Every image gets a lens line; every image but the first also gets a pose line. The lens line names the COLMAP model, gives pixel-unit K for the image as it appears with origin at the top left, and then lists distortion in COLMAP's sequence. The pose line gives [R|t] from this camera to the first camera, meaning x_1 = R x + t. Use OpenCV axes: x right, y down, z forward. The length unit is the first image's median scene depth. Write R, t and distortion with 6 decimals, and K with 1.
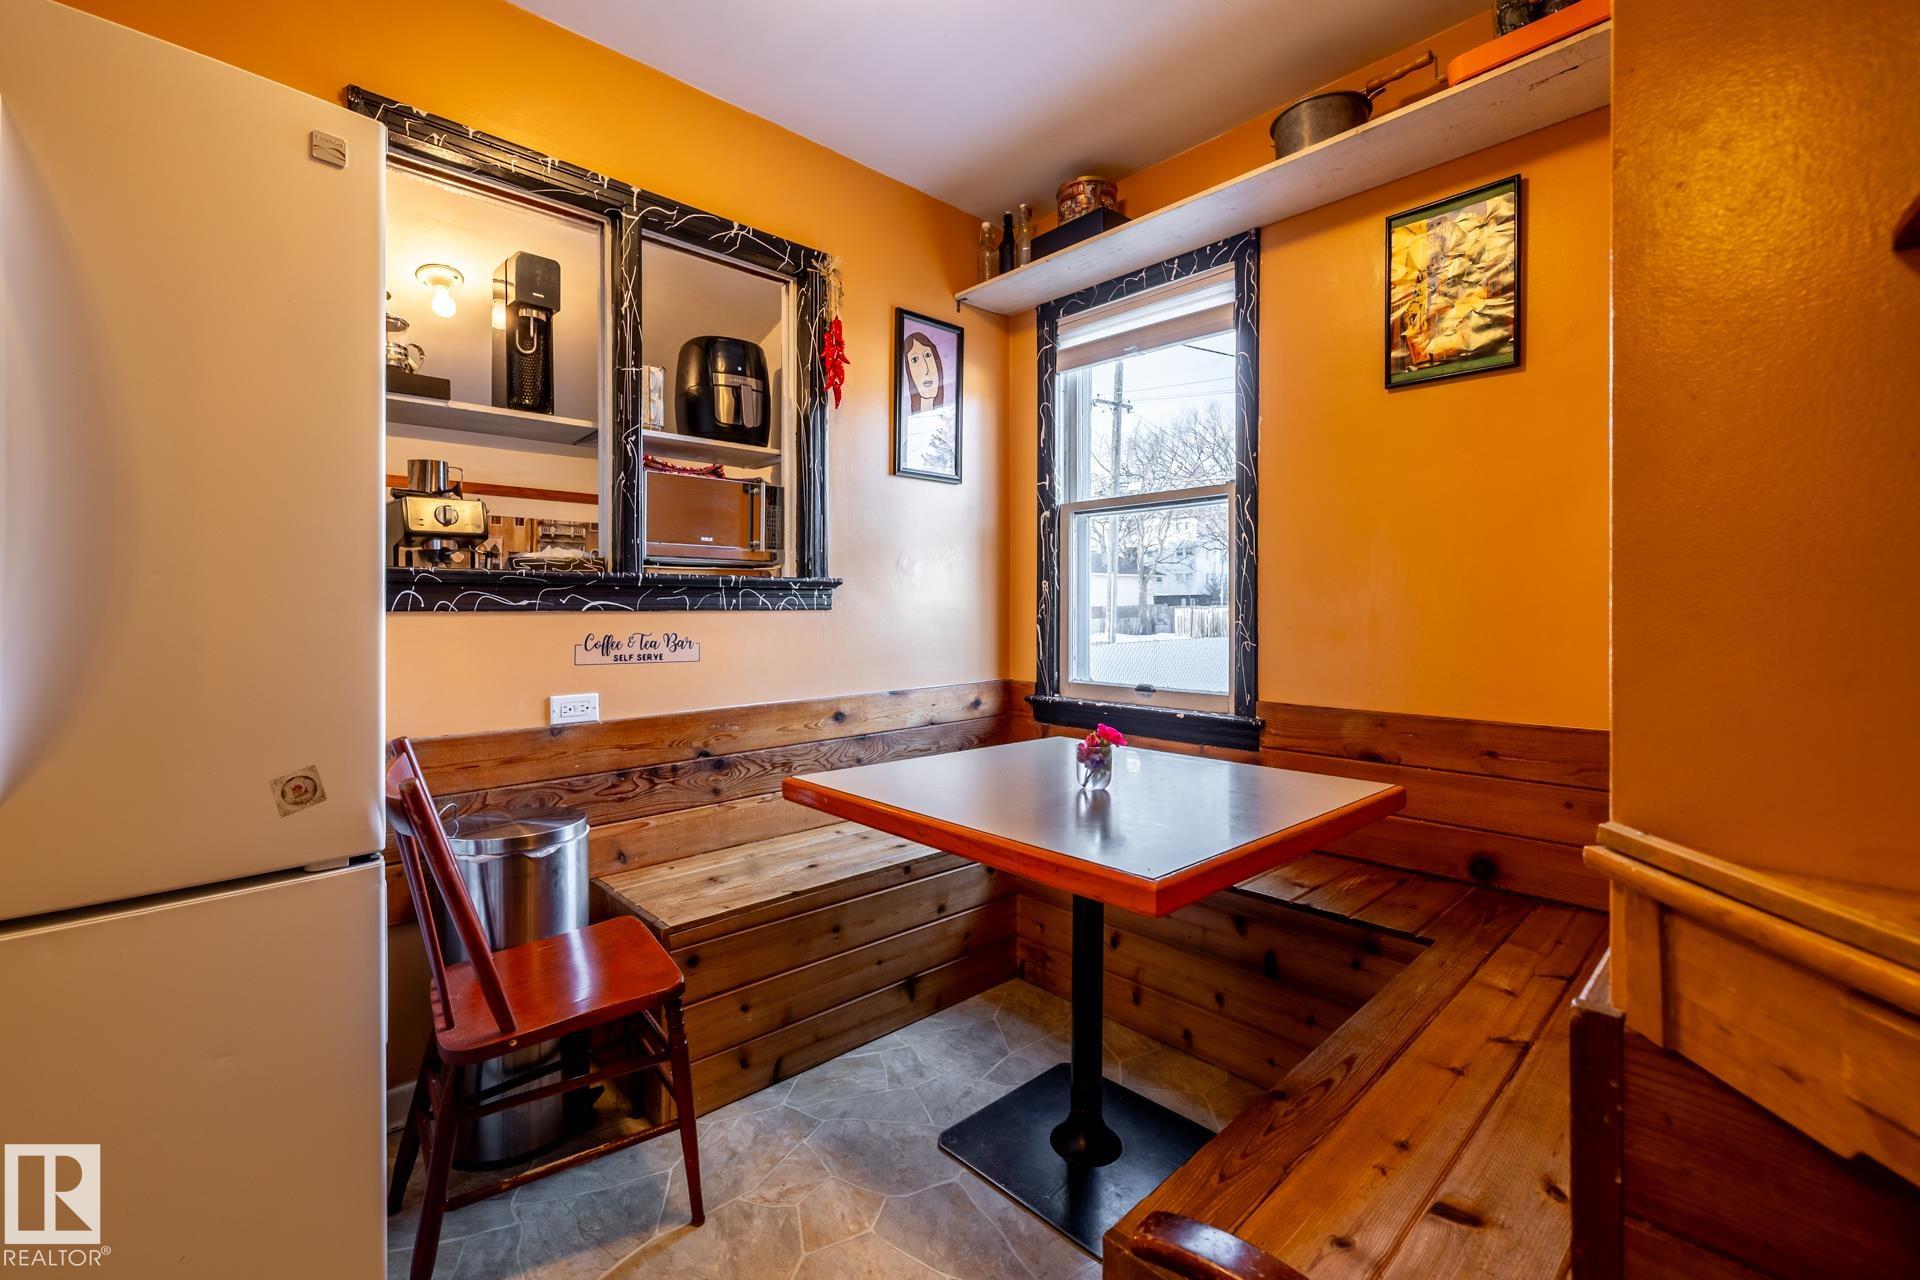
lens RADIAL K [[813.9, 0, 924.3], [0, 813.9, 609.8], [0, 0, 1]] dist [0.001368, 0.000267]
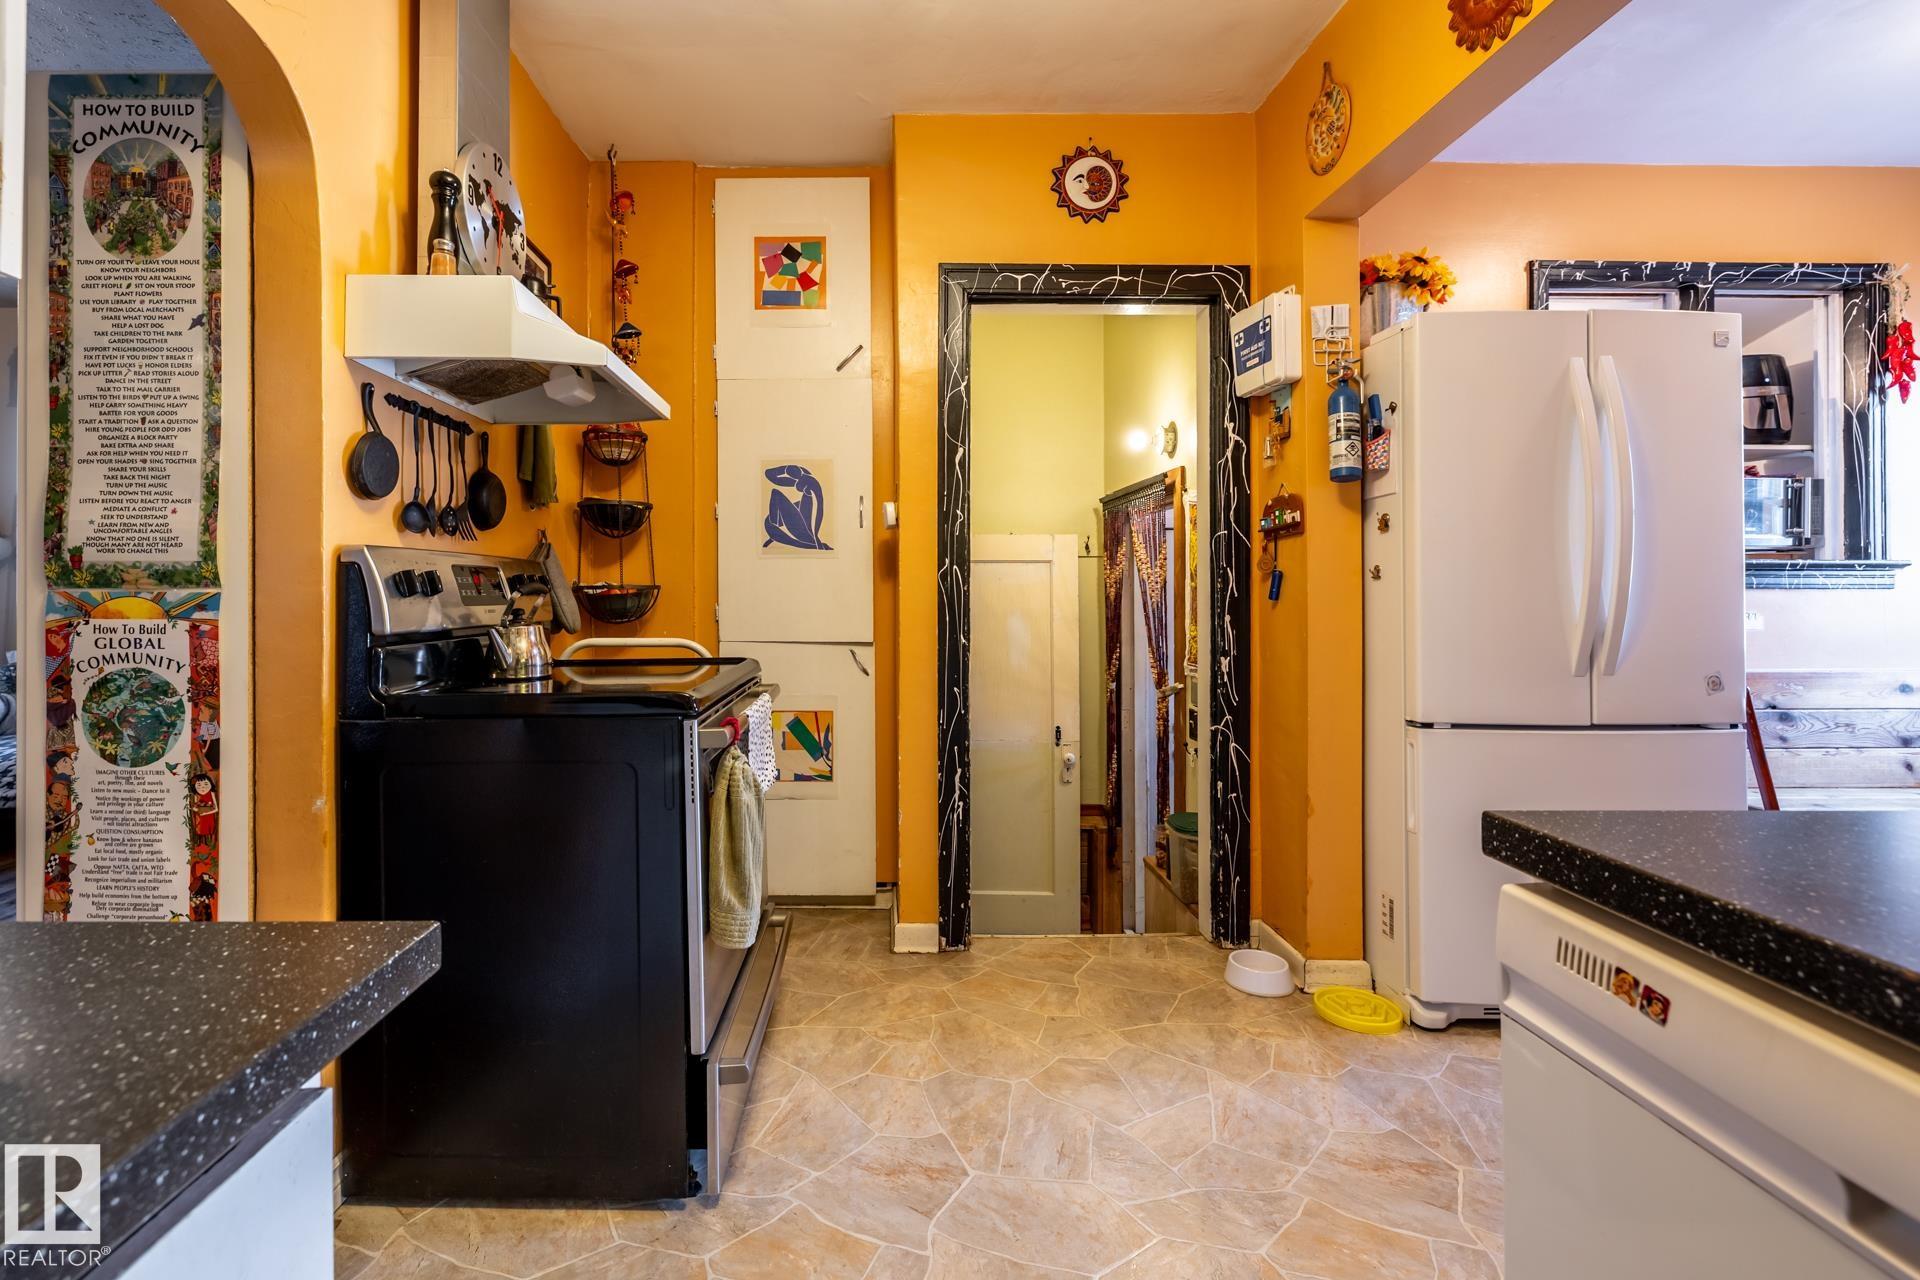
lens RADIAL K [[829.7, 0, 903.8], [0, 829.7, 580.3], [0, 0, 1]] dist [-0.001521, -0.000319]
pose [[0.750564, 0.001416, -0.660796, -0.381541], [-0.006021, 0.999971, -0.004697, 0.000996], [0.660770, 0.007504, 0.750551, -0.710957]]
